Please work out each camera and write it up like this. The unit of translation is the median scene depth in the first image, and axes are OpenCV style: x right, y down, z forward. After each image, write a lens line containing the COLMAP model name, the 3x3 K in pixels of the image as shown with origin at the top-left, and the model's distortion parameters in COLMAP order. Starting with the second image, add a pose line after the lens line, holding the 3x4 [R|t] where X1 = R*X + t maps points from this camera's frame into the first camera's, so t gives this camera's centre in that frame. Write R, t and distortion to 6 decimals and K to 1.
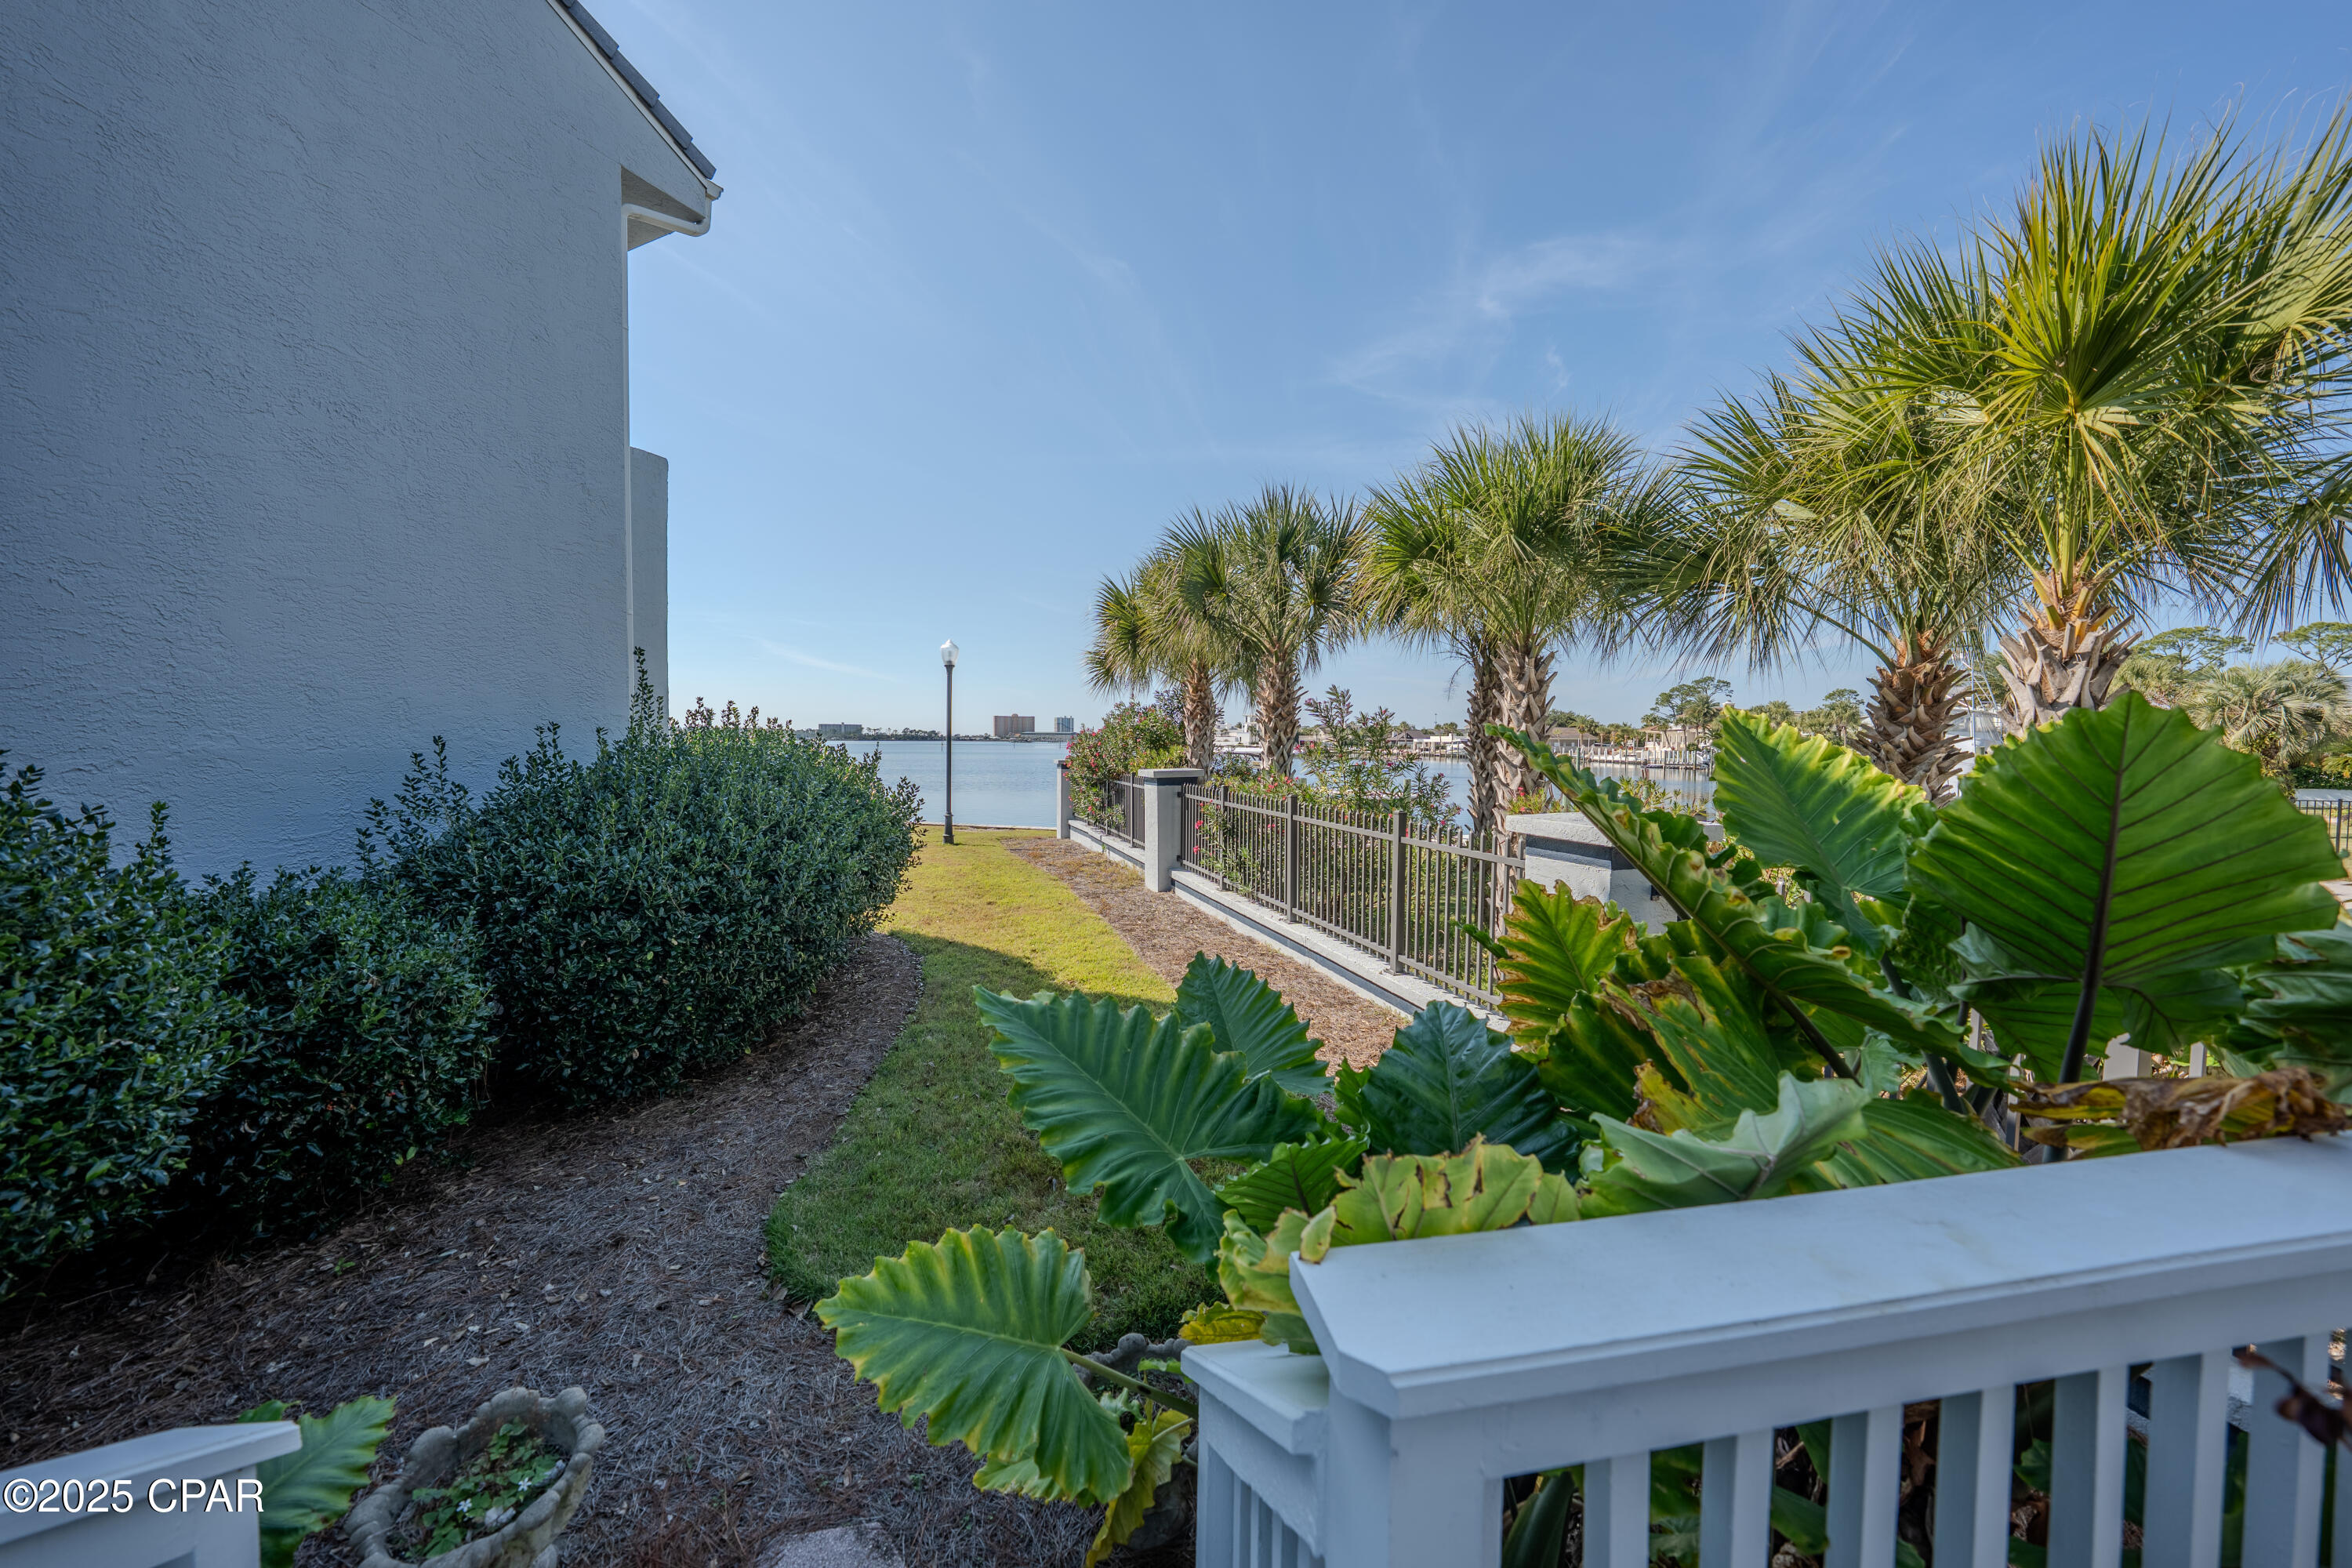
lens RADIAL K [[812.8, 0, 1180.5], [0, 812.8, 778.5], [0, 0, 1]] dist [-0.032262, 0.007238]
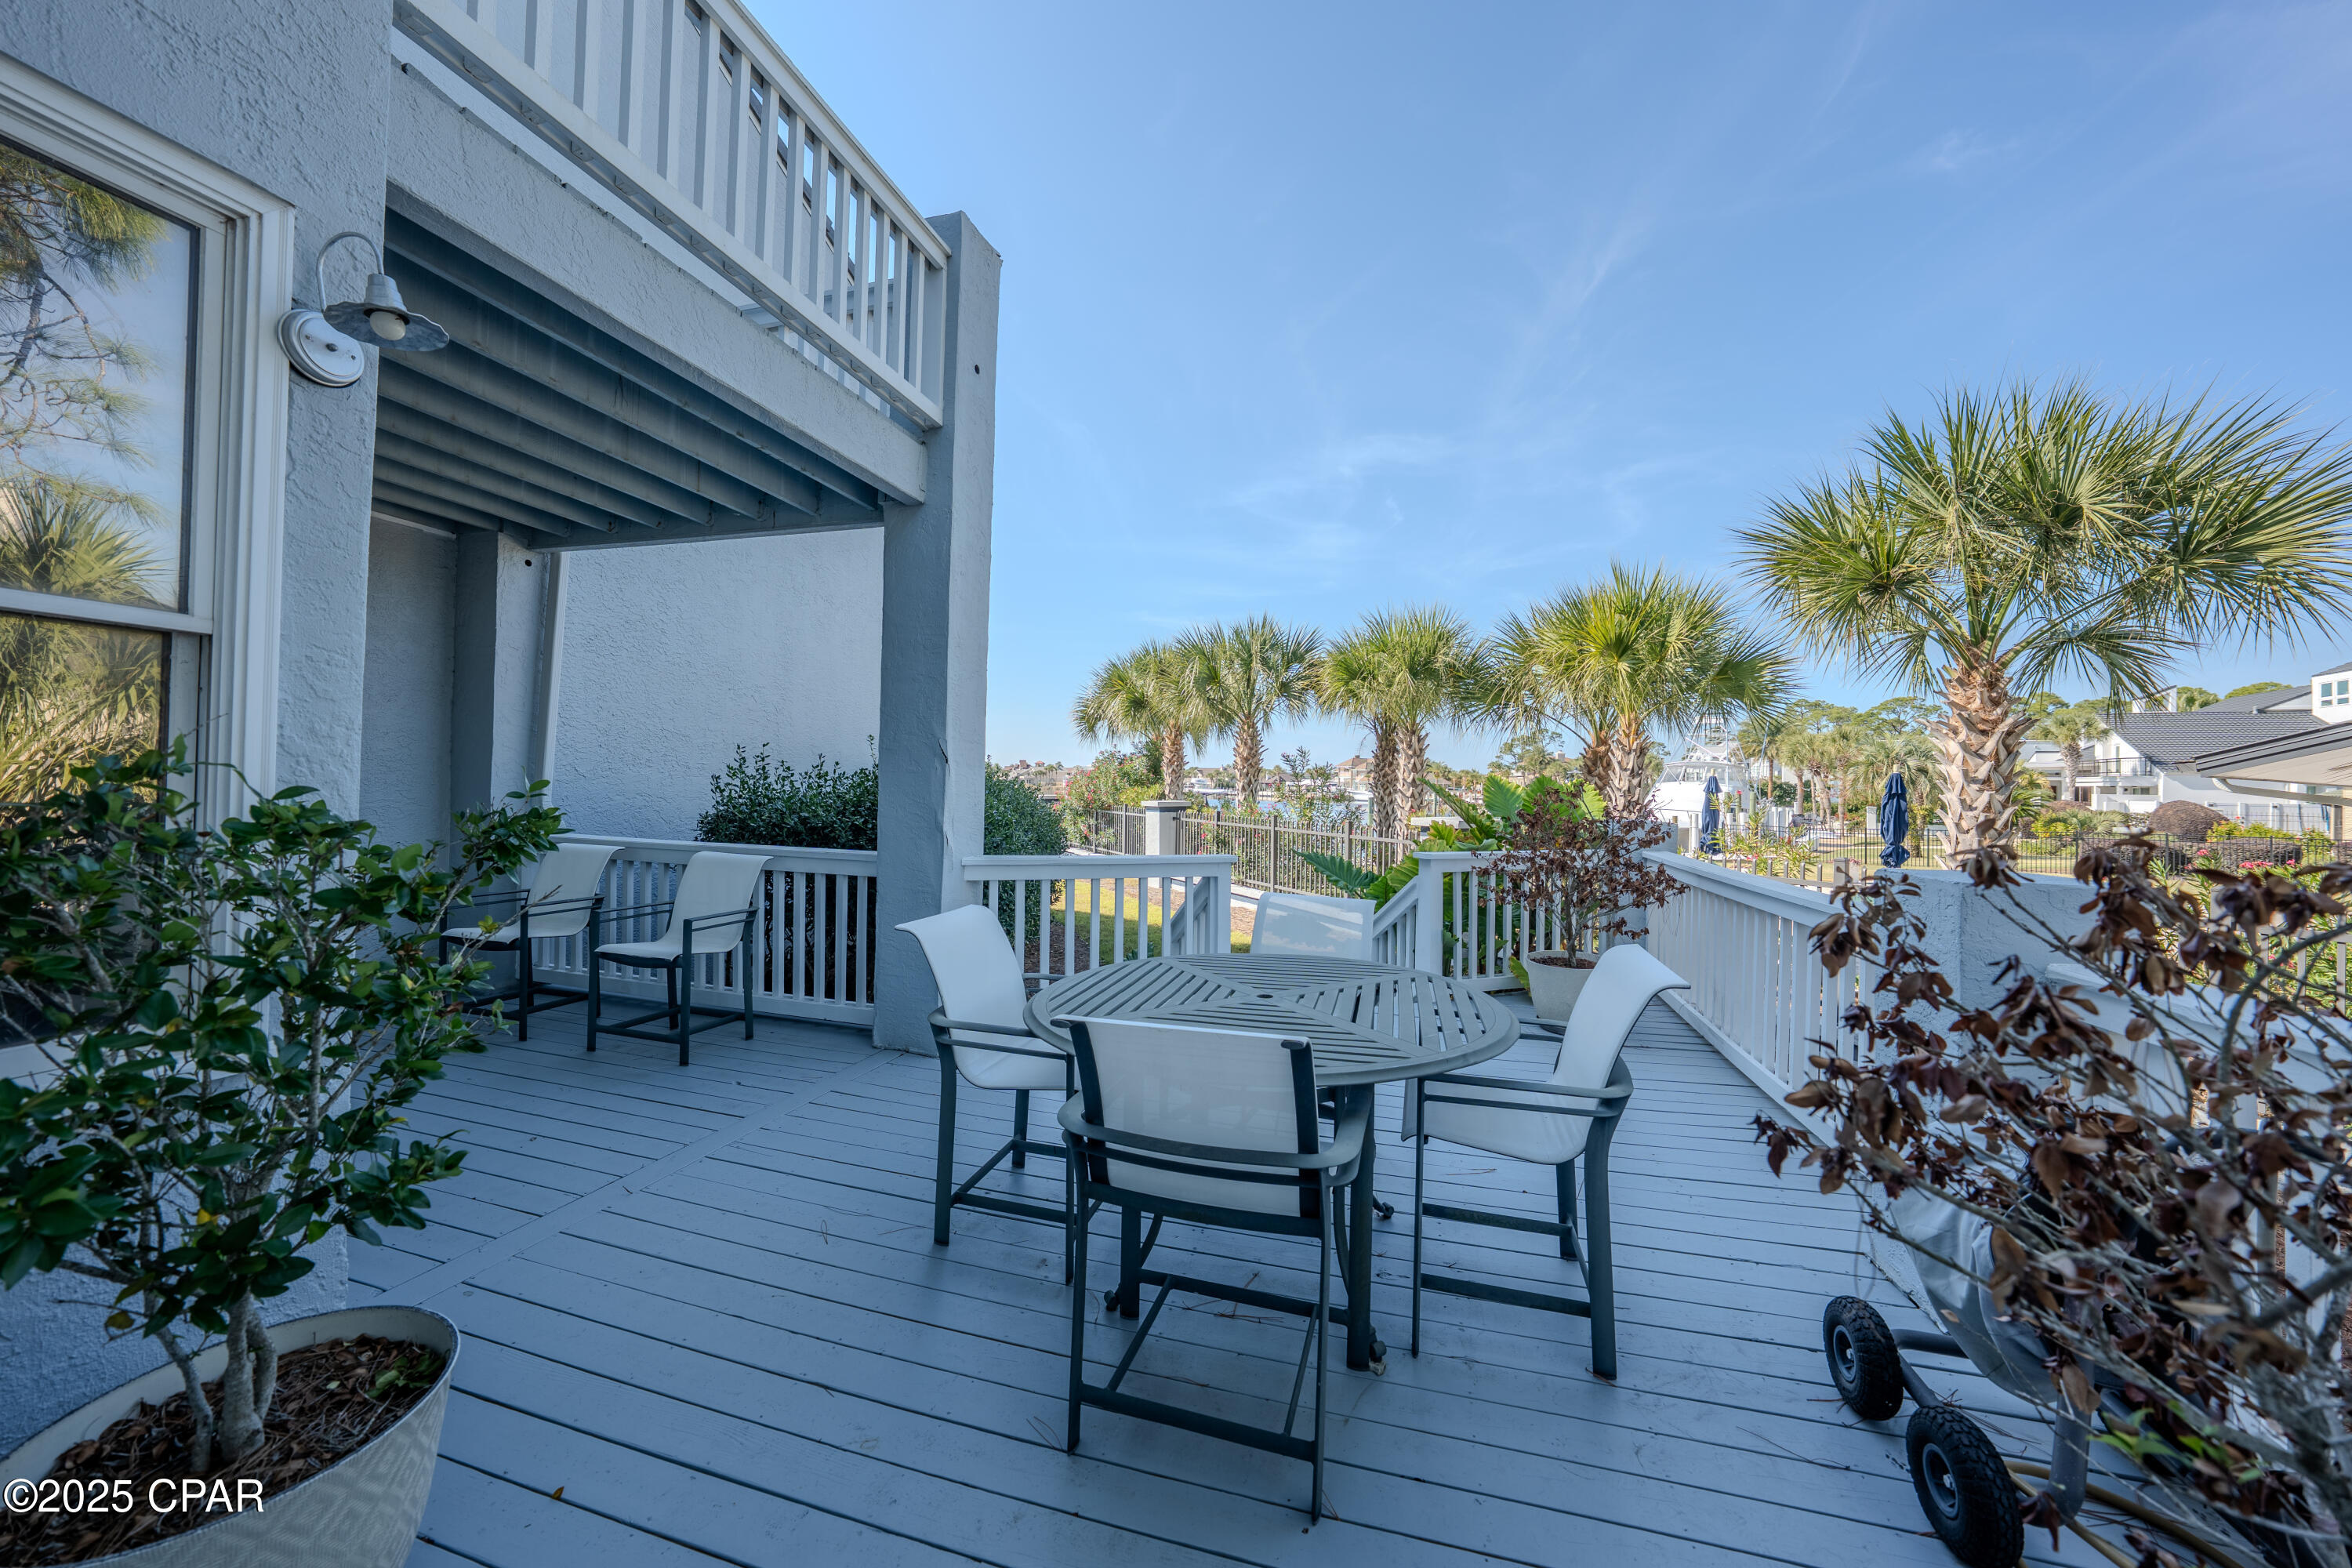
lens RADIAL K [[812.8, 0, 1180.5], [0, 812.8, 778.5], [0, 0, 1]] dist [-0.032262, 0.007238]
pose [[0.987947, 0.011360, 0.154375, -0.210749], [-0.003527, 0.998697, -0.050919, 0.021531], [-0.154752, 0.049761, 0.986699, -0.404142]]
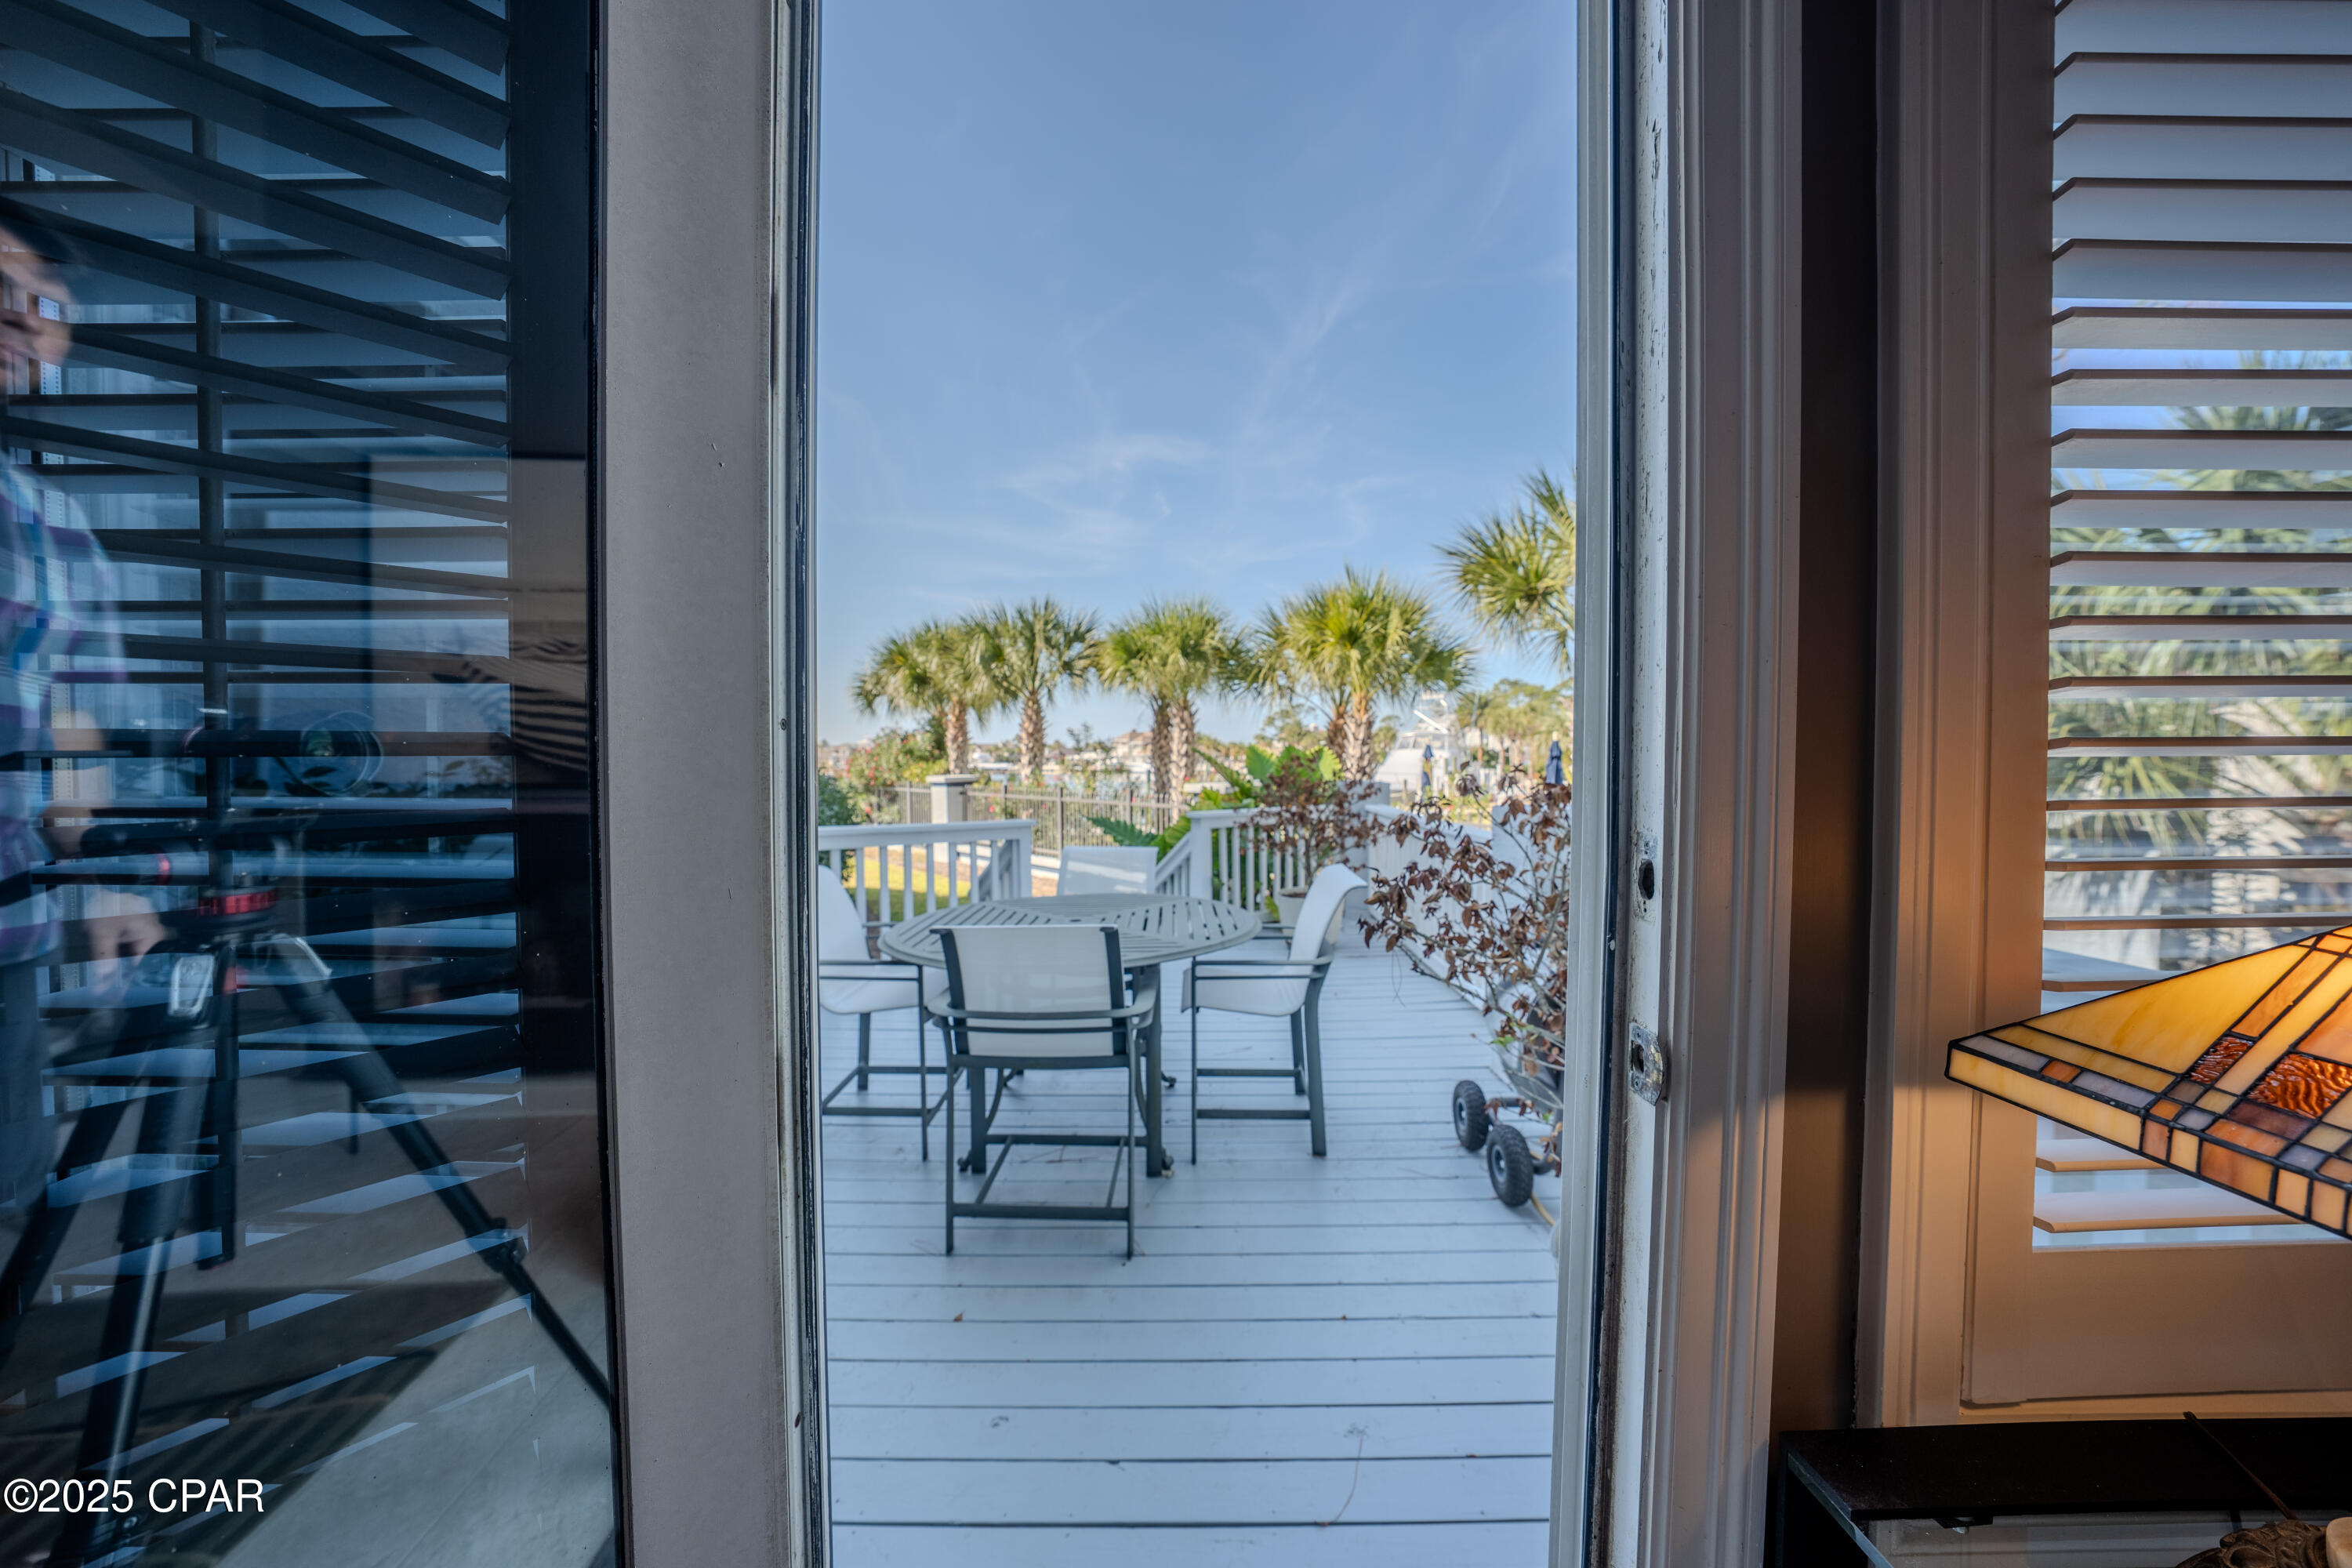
lens RADIAL K [[799.2, 0, 1183.4], [0, 799.2, 779.6], [0, 0, 1]] dist [-0.030246, 0.006656]
pose [[0.908700, -0.018861, 0.417023, -0.233781], [0.027078, 0.999538, -0.013797, 0.025425], [-0.416570, 0.023830, 0.908791, -0.455656]]
